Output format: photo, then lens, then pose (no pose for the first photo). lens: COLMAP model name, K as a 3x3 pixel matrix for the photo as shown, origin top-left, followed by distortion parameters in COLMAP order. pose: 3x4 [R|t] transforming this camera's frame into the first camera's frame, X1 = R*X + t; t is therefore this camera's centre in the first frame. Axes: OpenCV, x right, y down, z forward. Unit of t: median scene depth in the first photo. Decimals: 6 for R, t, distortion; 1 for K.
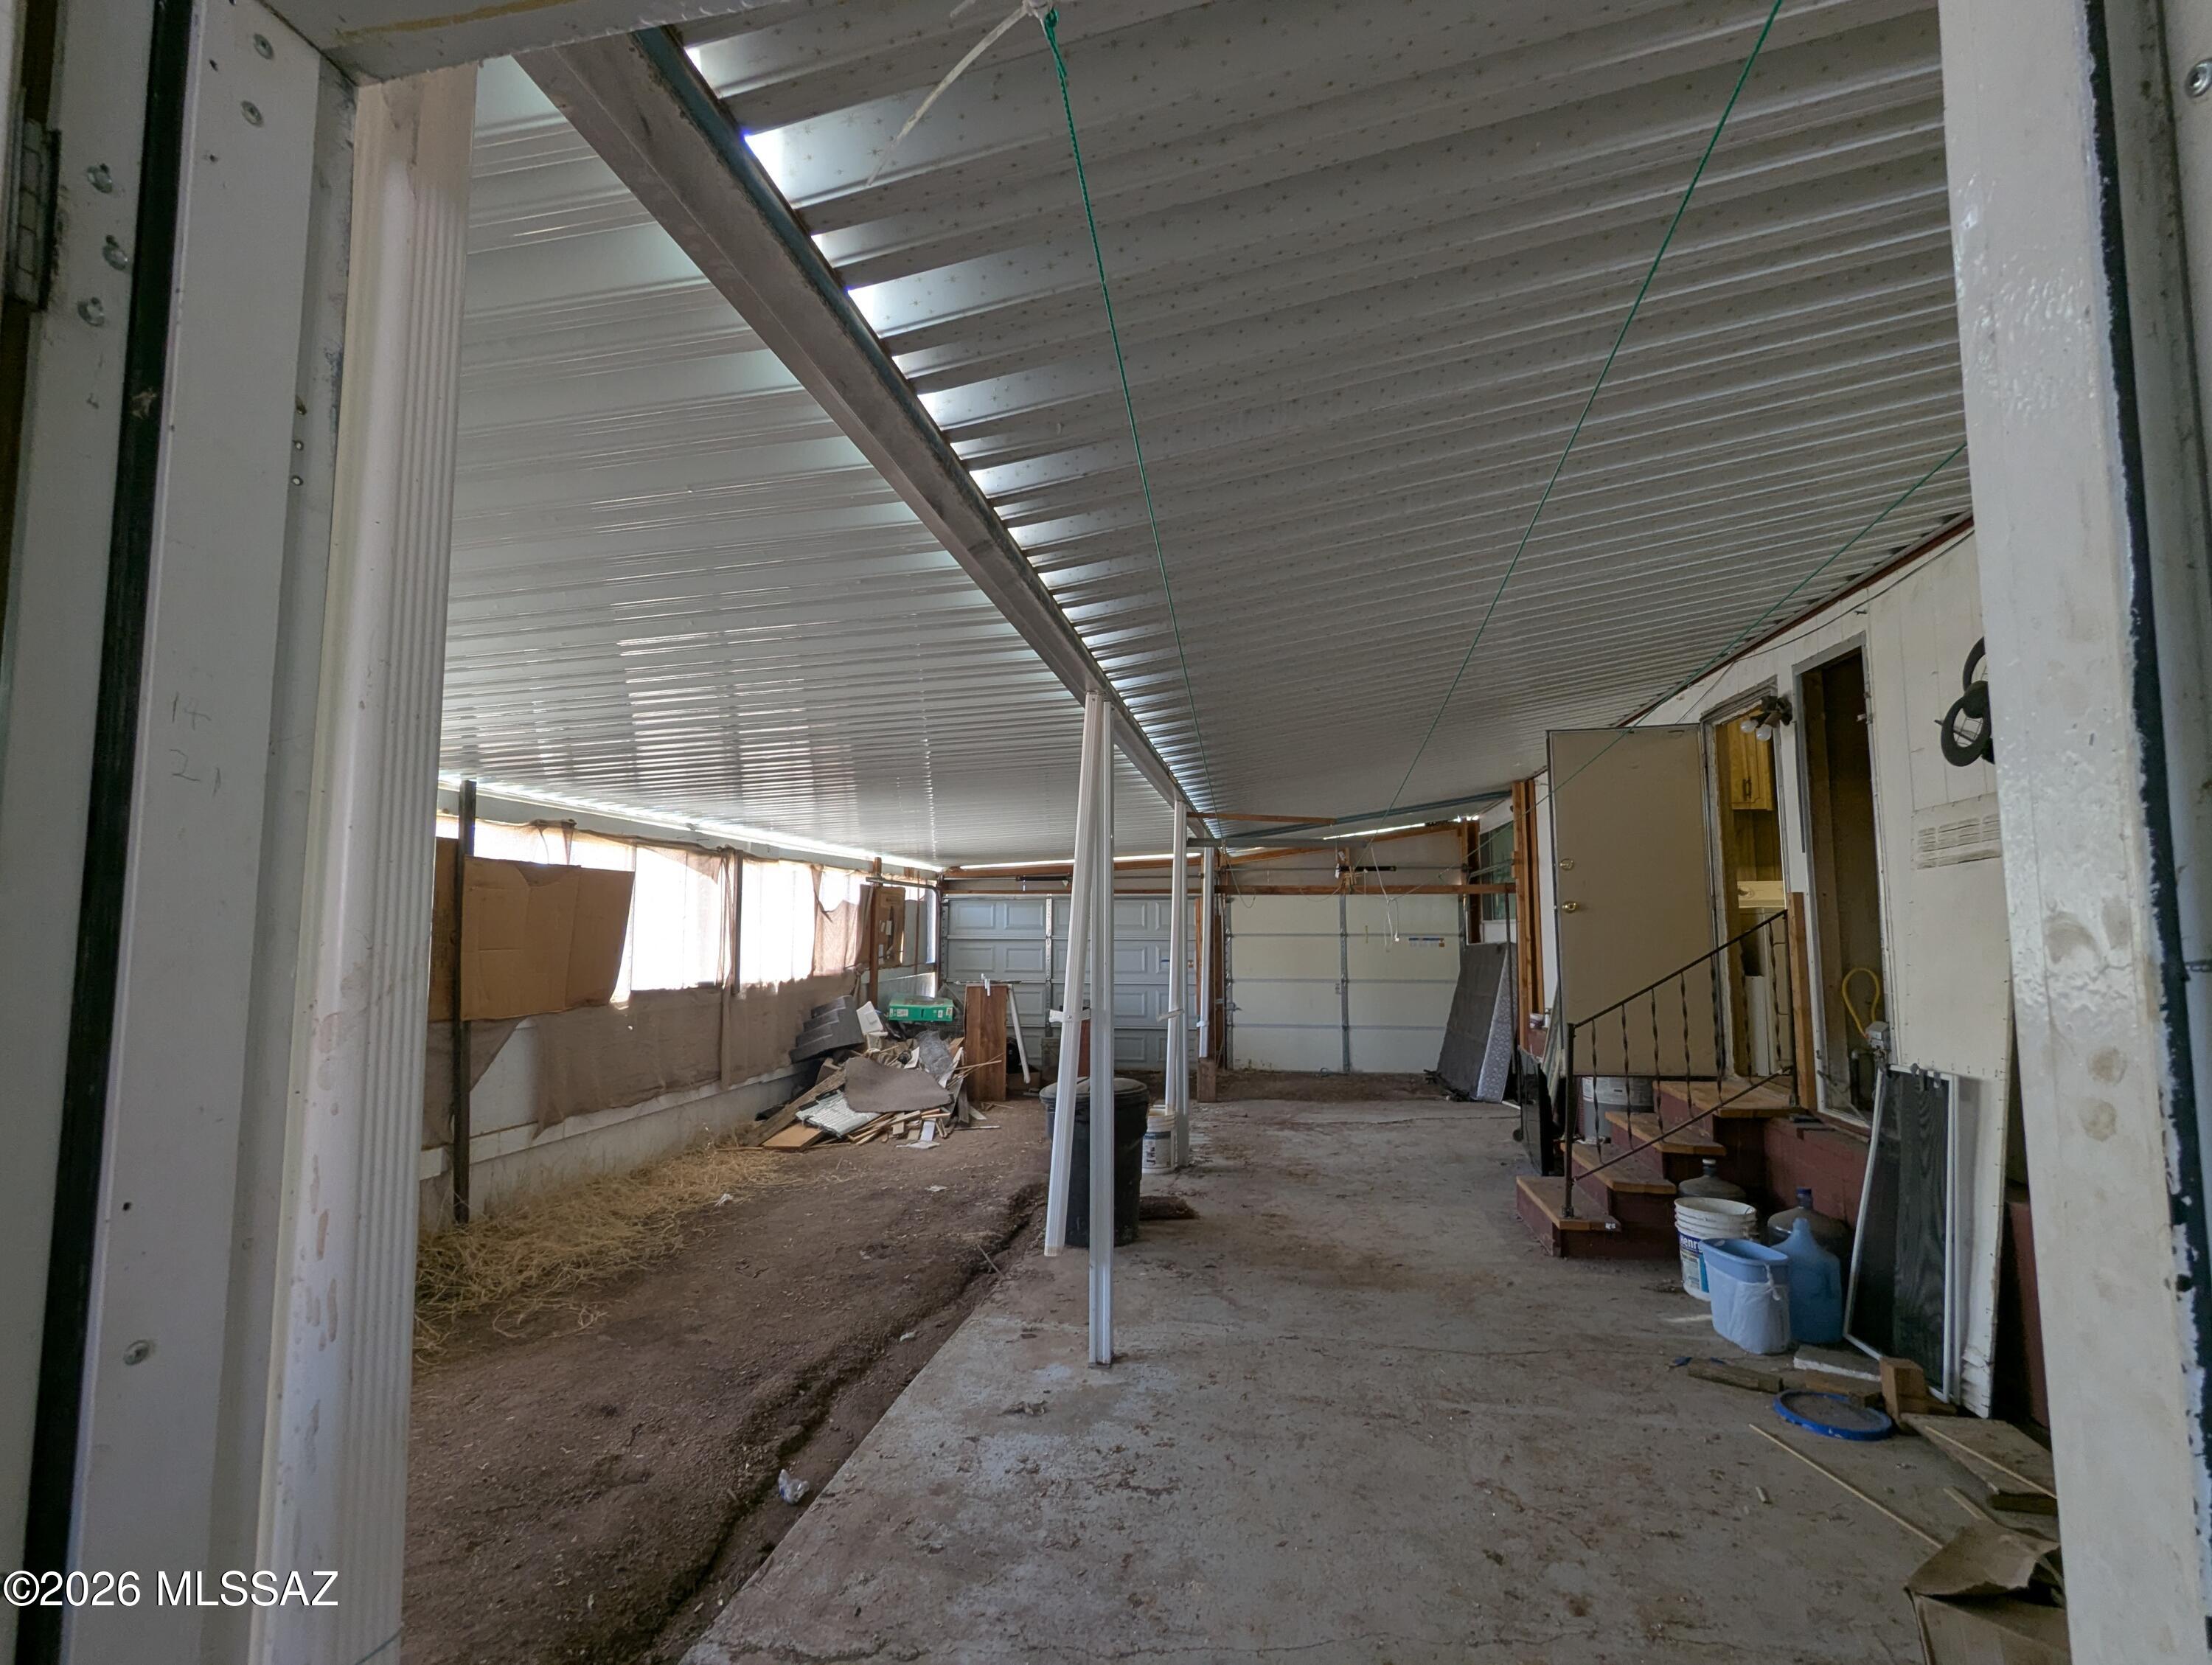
lens RADIAL K [[1051.1, 0, 1103.5], [0, 1051.1, 818.6], [0, 0, 1]] dist [-0.002604, -0.000174]
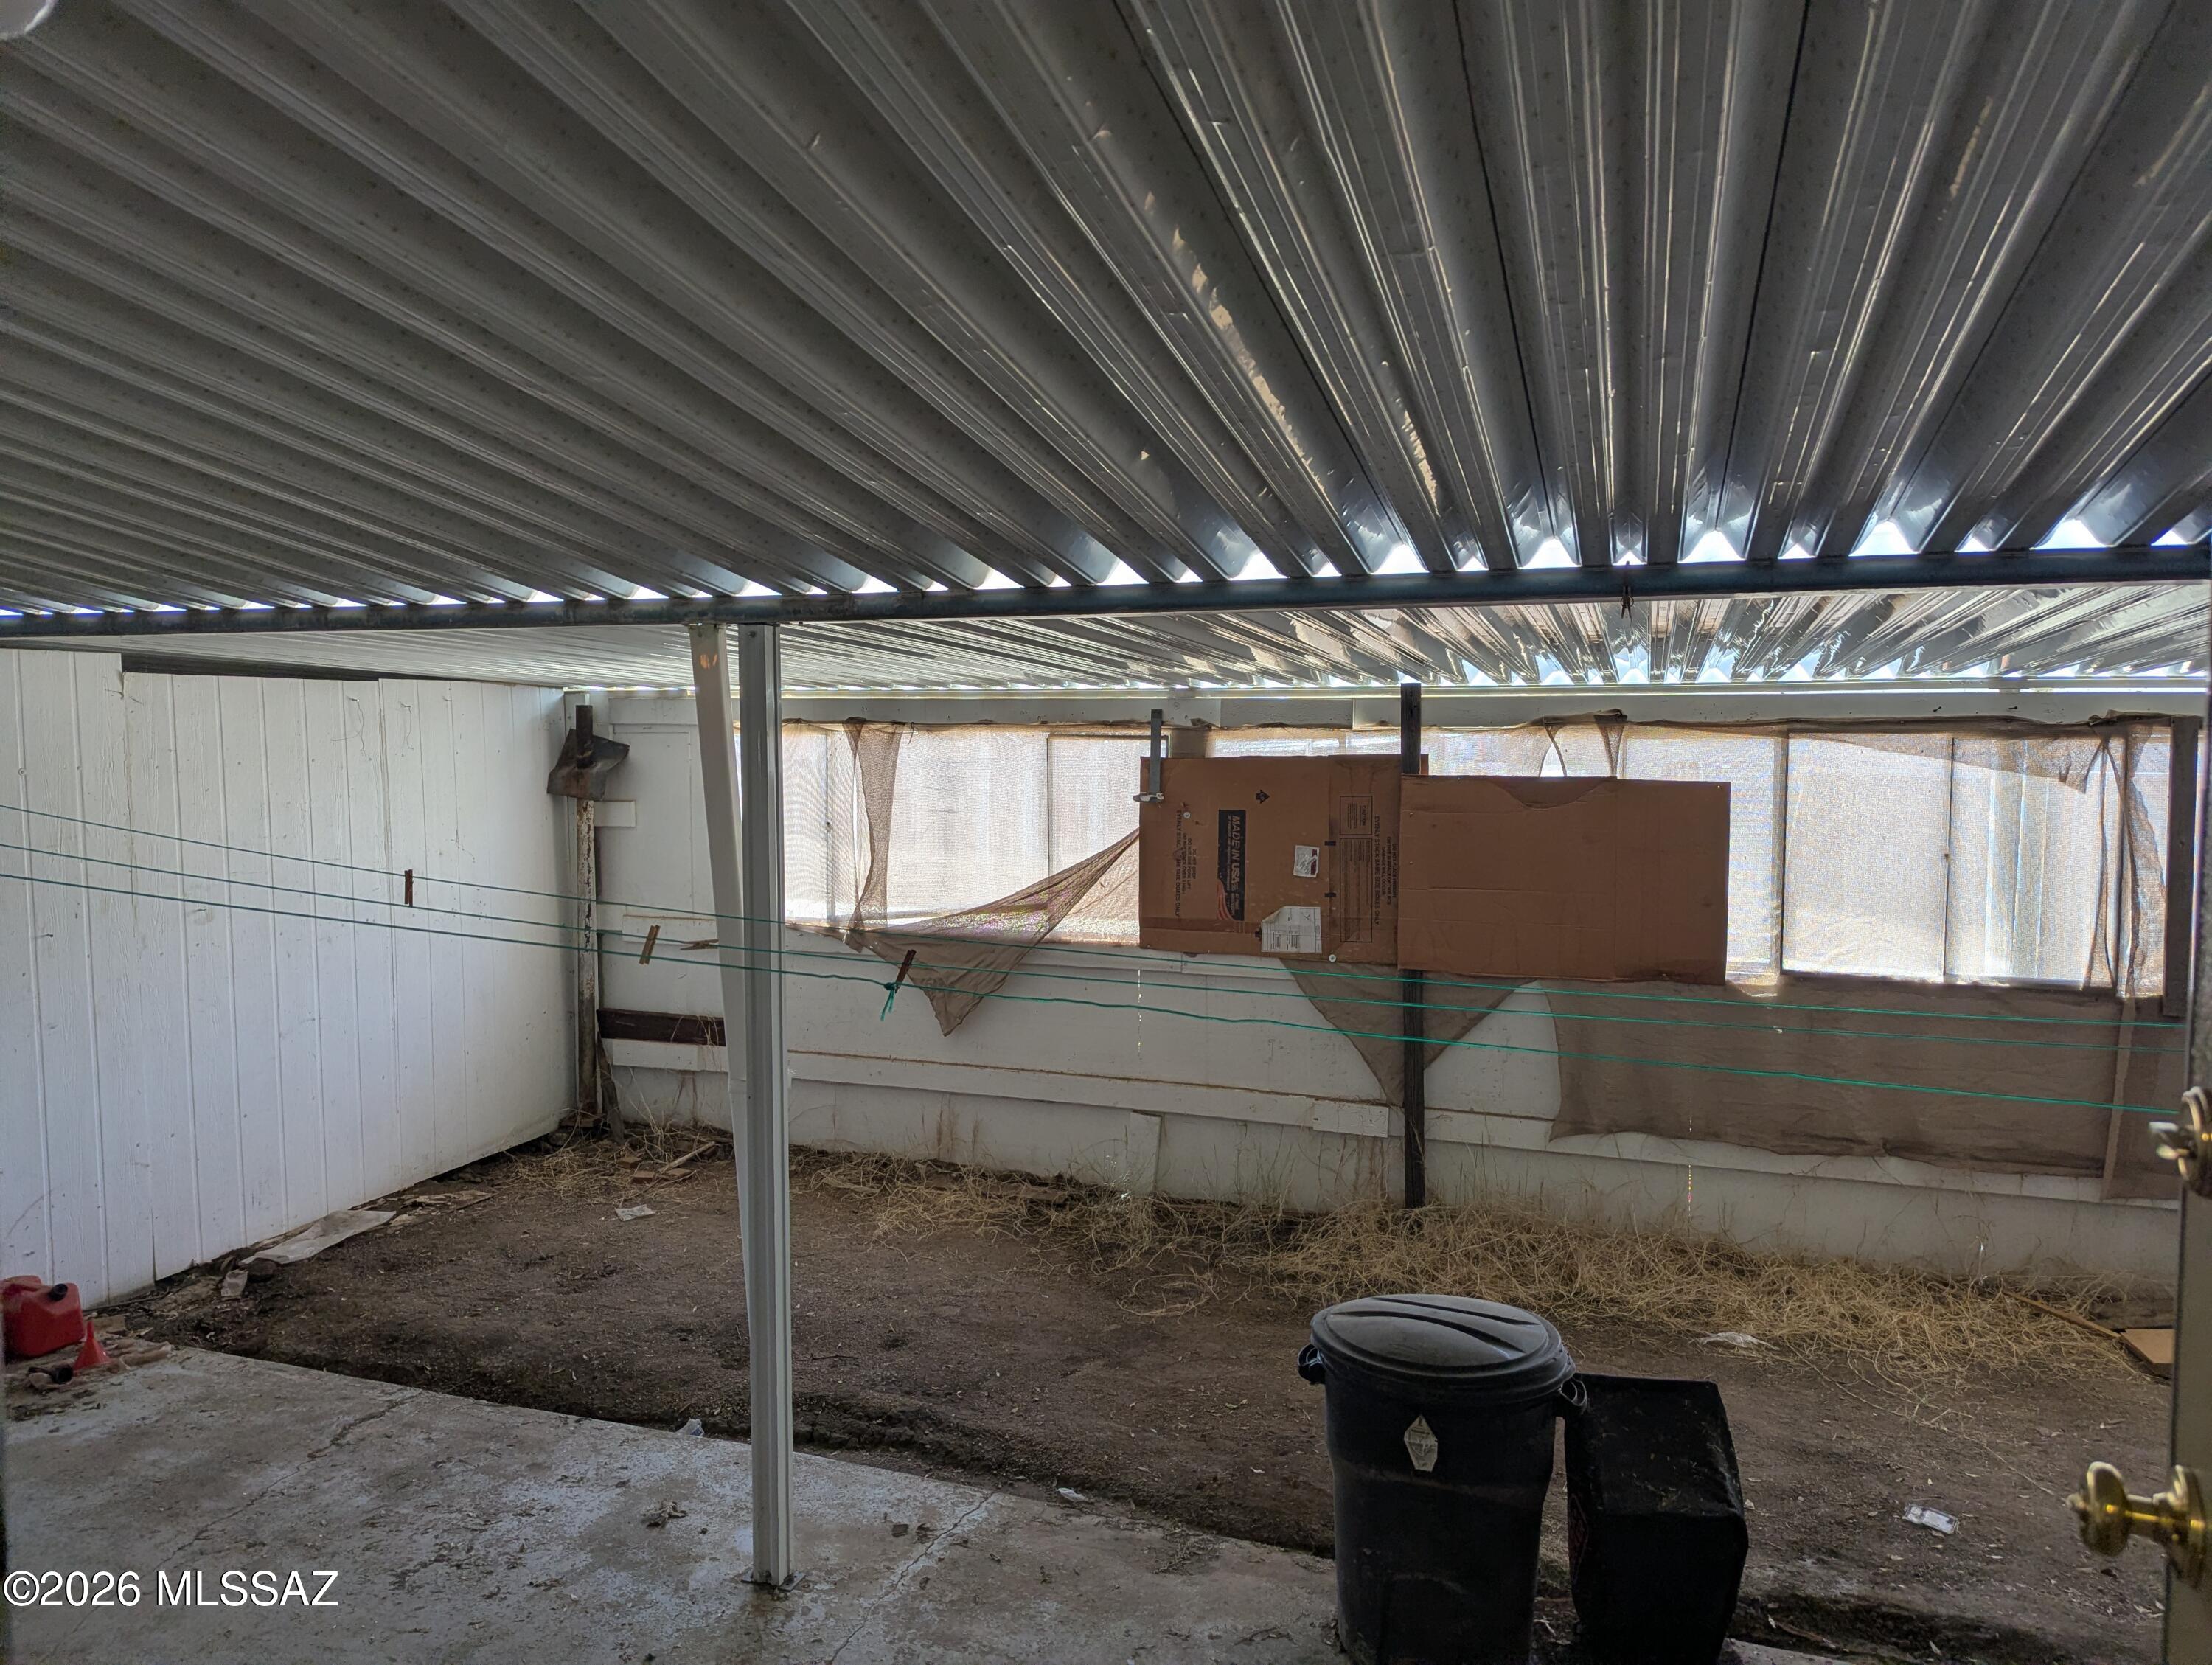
lens RADIAL K [[1546.6, 0, 1108.2], [0, 1546.6, 832.4], [0, 0, 1]] dist [0.032366, -0.009078]
pose [[-0.158912, 0.069789, -0.984823, 0.581844], [0.102376, 0.993286, 0.053870, -0.008479], [0.981971, -0.092262, -0.164990, 0.874719]]
